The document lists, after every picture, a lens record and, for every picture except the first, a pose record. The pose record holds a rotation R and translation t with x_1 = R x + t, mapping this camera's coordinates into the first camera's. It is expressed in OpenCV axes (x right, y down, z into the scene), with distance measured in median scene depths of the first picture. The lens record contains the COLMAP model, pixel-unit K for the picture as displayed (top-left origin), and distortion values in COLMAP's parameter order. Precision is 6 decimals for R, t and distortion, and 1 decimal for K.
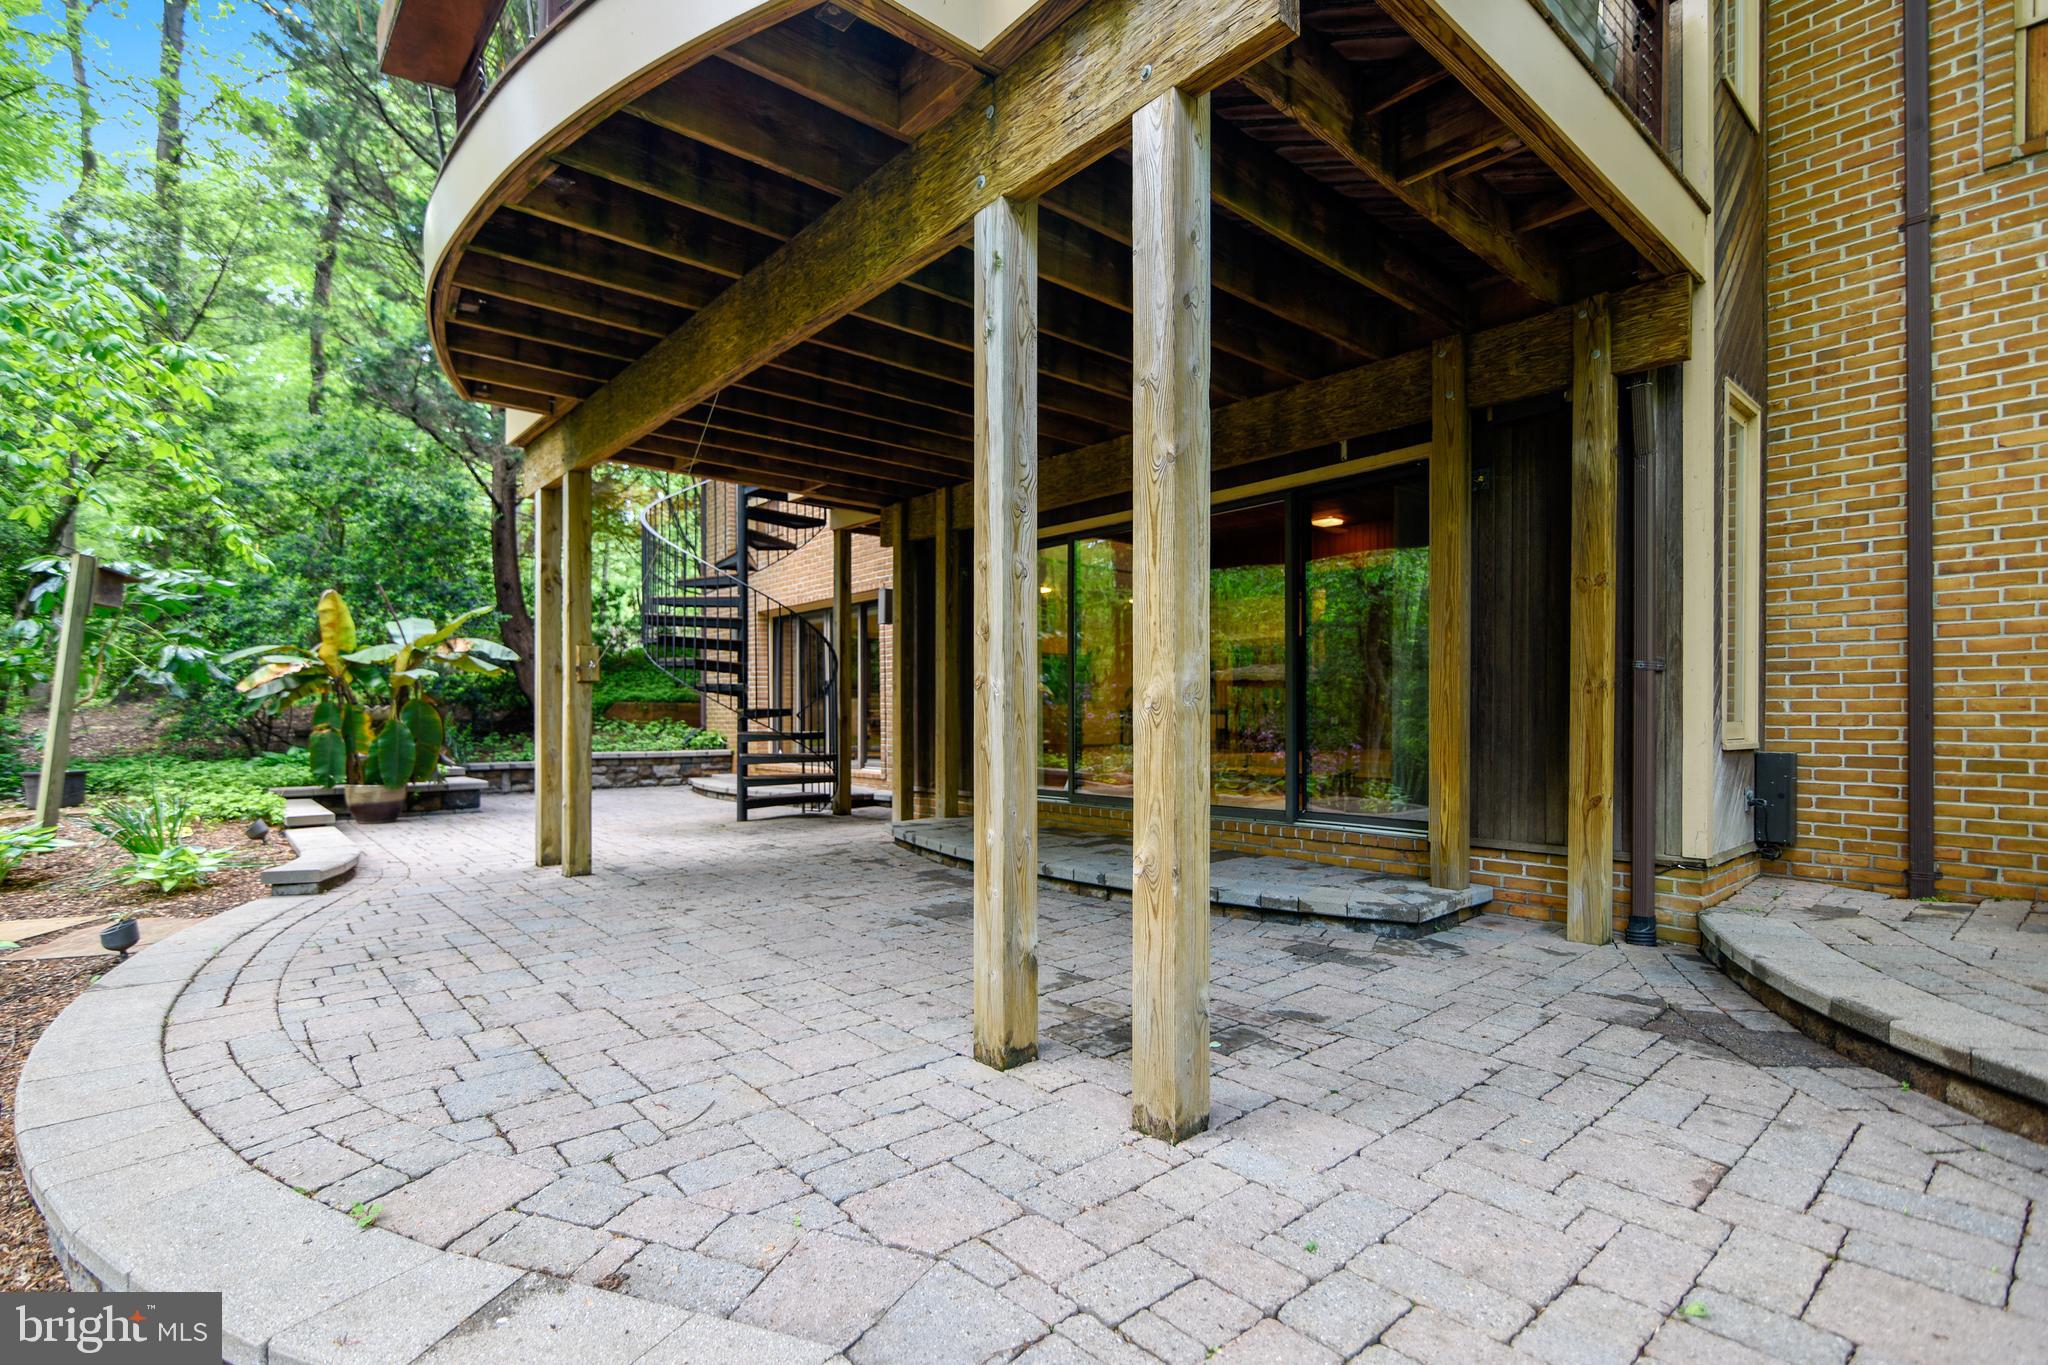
lens RADIAL K [[955.6, 0, 1026.7], [0, 955.6, 697.5], [0, 0, 1]] dist [0.001253, 0.000512]
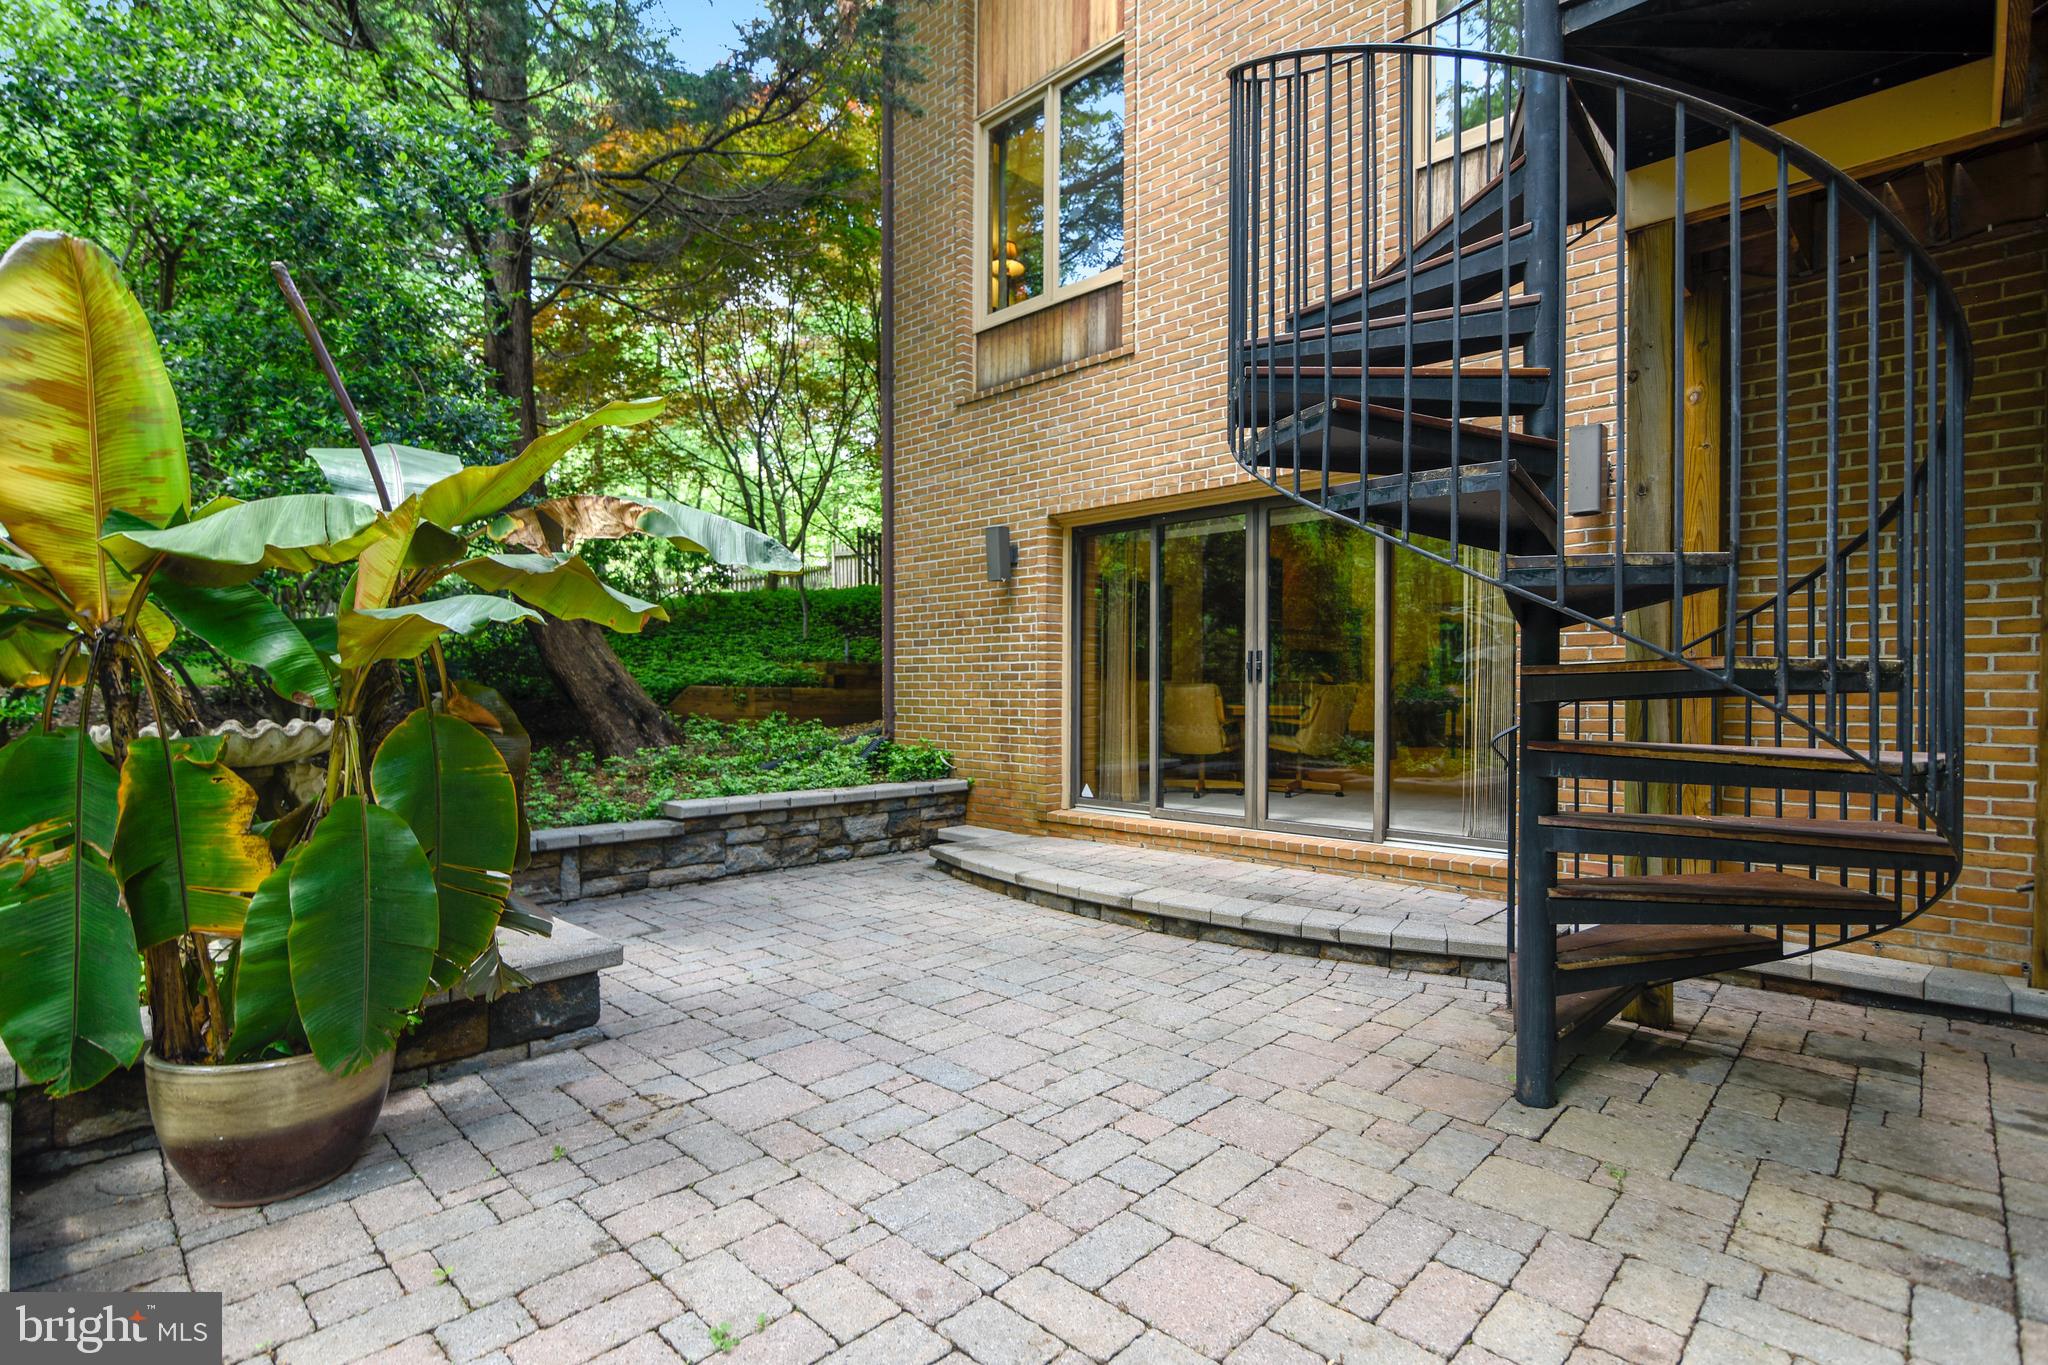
lens RADIAL K [[955.6, 0, 1020.9], [0, 955.6, 686.8], [0, 0, 1]] dist [0.001253, 0.000512]
pose [[0.995921, 0.000701, 0.090232, -0.488648], [-0.002455, 0.999810, 0.019329, -0.010601], [-0.090201, -0.019472, 0.995733, 0.704020]]
